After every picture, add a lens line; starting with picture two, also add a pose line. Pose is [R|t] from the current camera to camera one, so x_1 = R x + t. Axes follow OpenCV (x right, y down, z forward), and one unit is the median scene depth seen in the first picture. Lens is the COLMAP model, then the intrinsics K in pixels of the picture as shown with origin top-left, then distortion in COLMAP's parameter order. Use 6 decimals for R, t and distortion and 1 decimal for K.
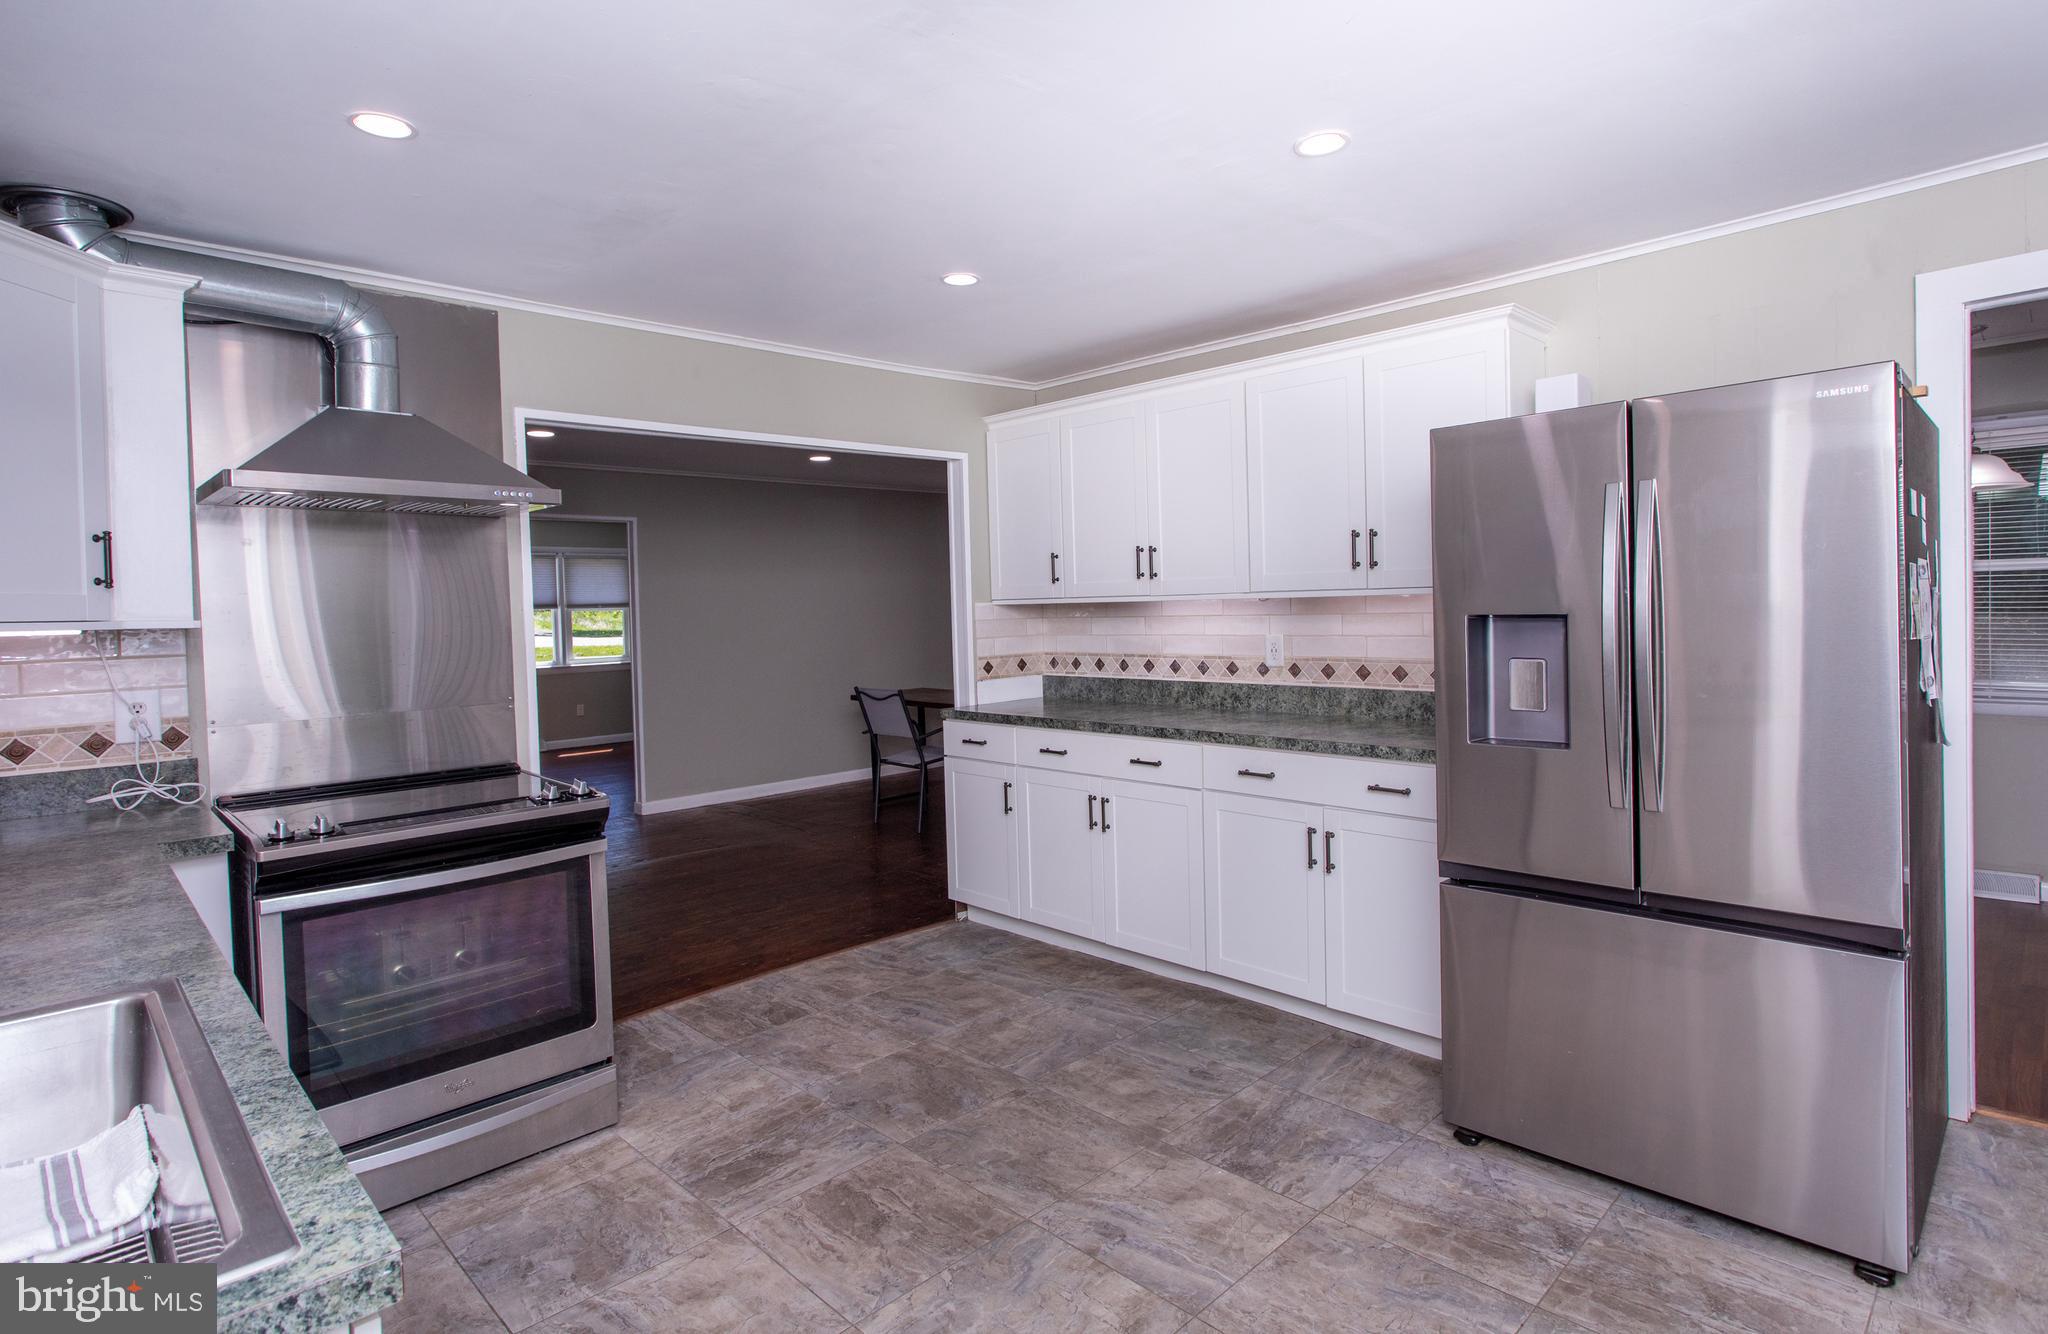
lens RADIAL K [[990.7, 0, 1056.0], [0, 990.7, 634.0], [0, 0, 1]] dist [-0.004009, 0.000419]
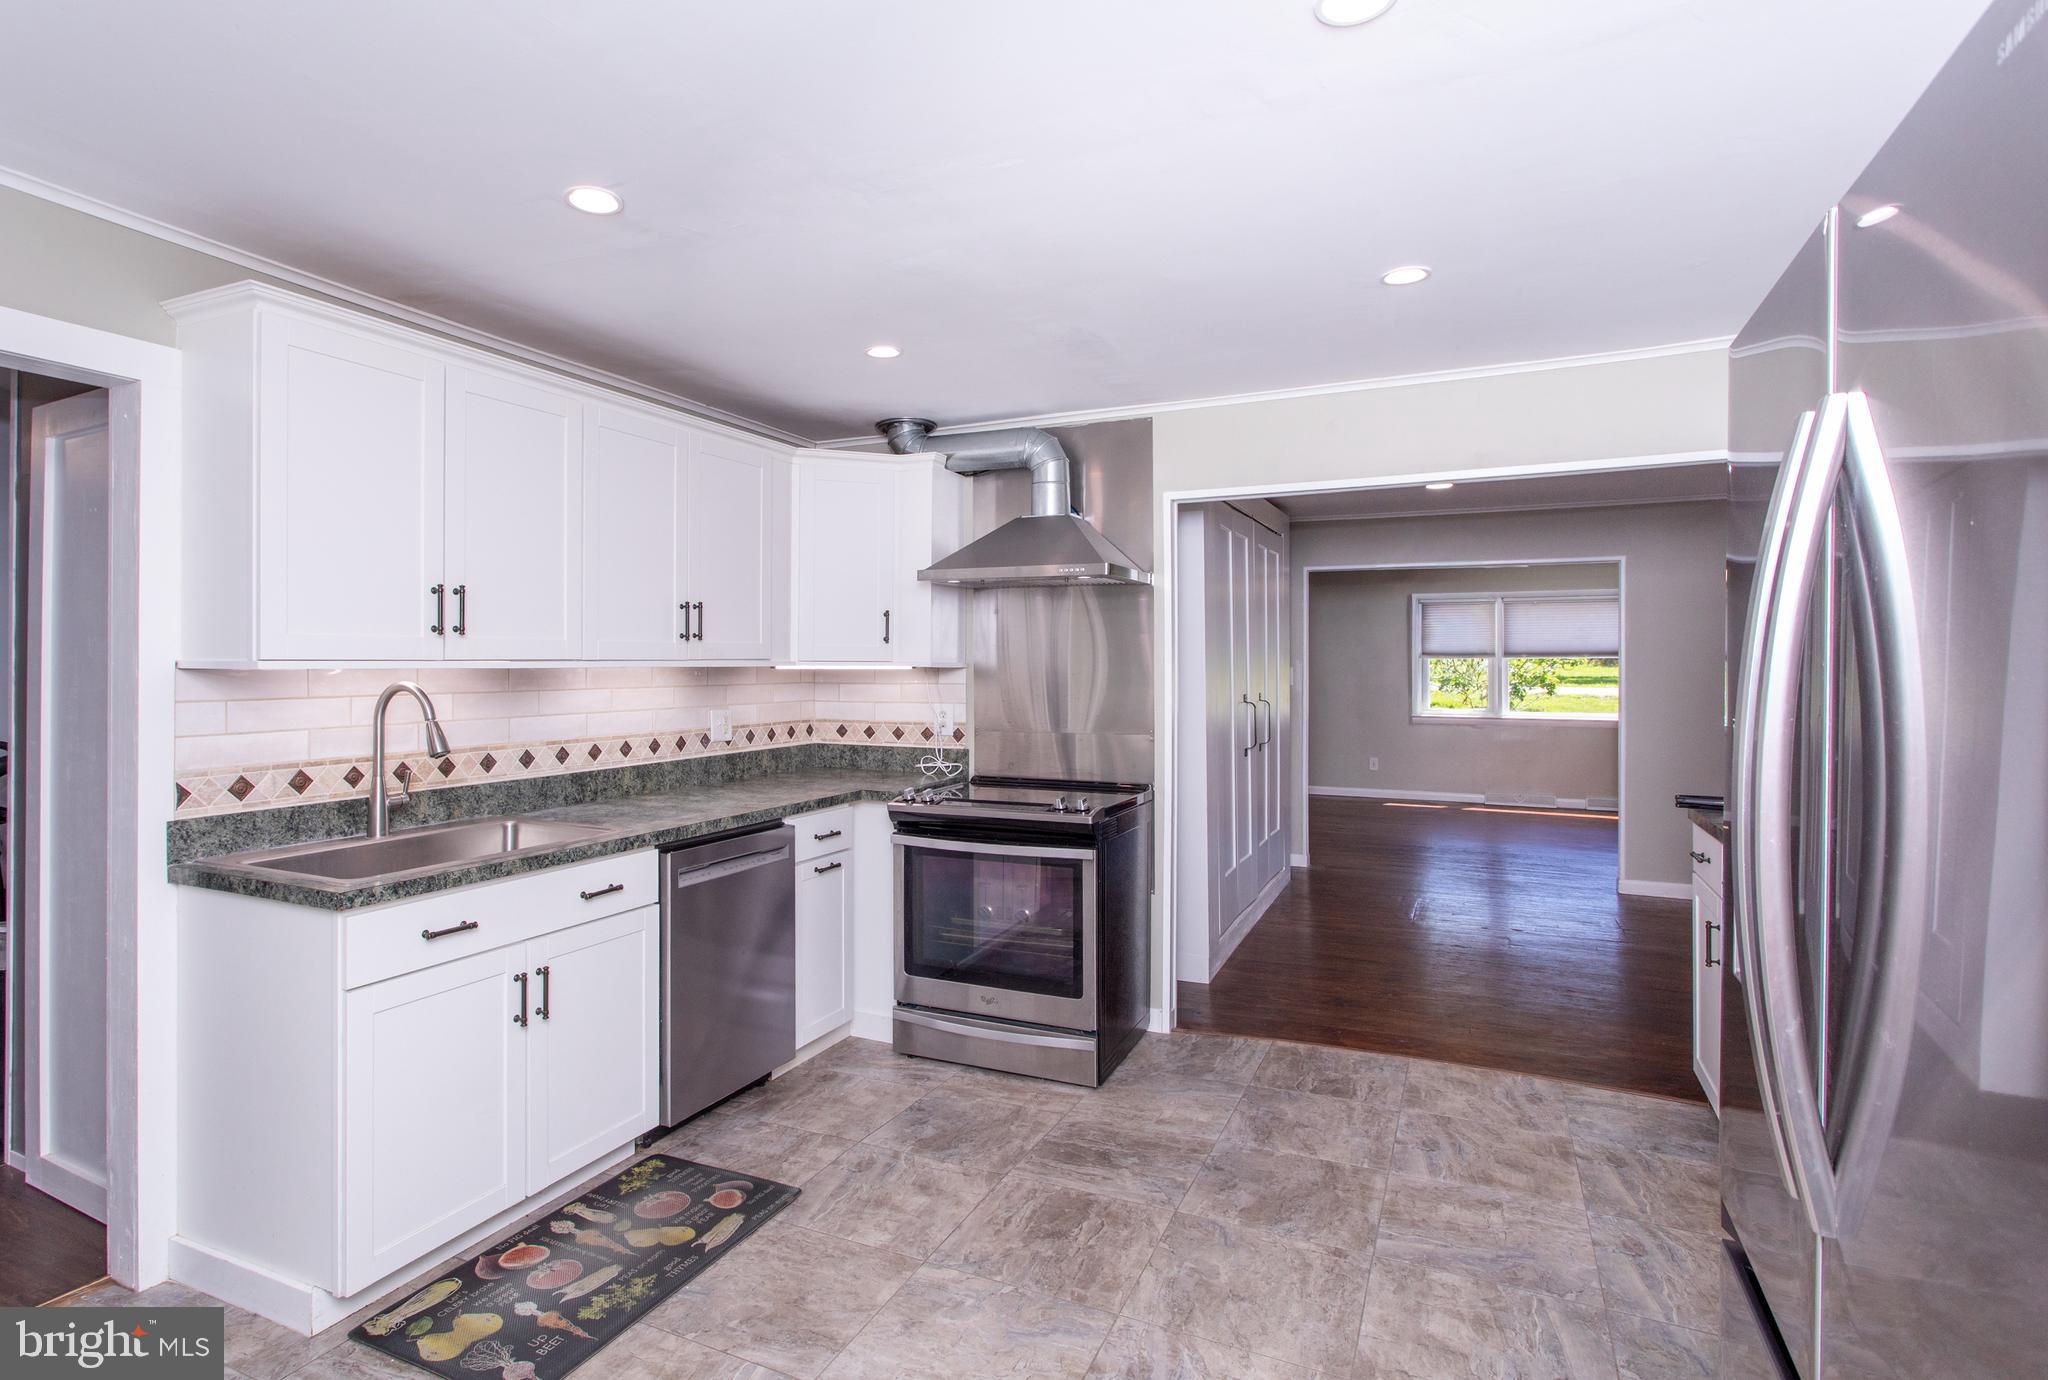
lens RADIAL K [[1062.9, 0, 1012.0], [0, 1062.9, 667.6], [0, 0, 1]] dist [-0.001879, 0.000015]
pose [[0.349867, 0.023880, -0.936495, 0.662783], [-0.031201, 0.999417, 0.013828, -0.027518], [0.936280, 0.024382, 0.350409, 0.407763]]
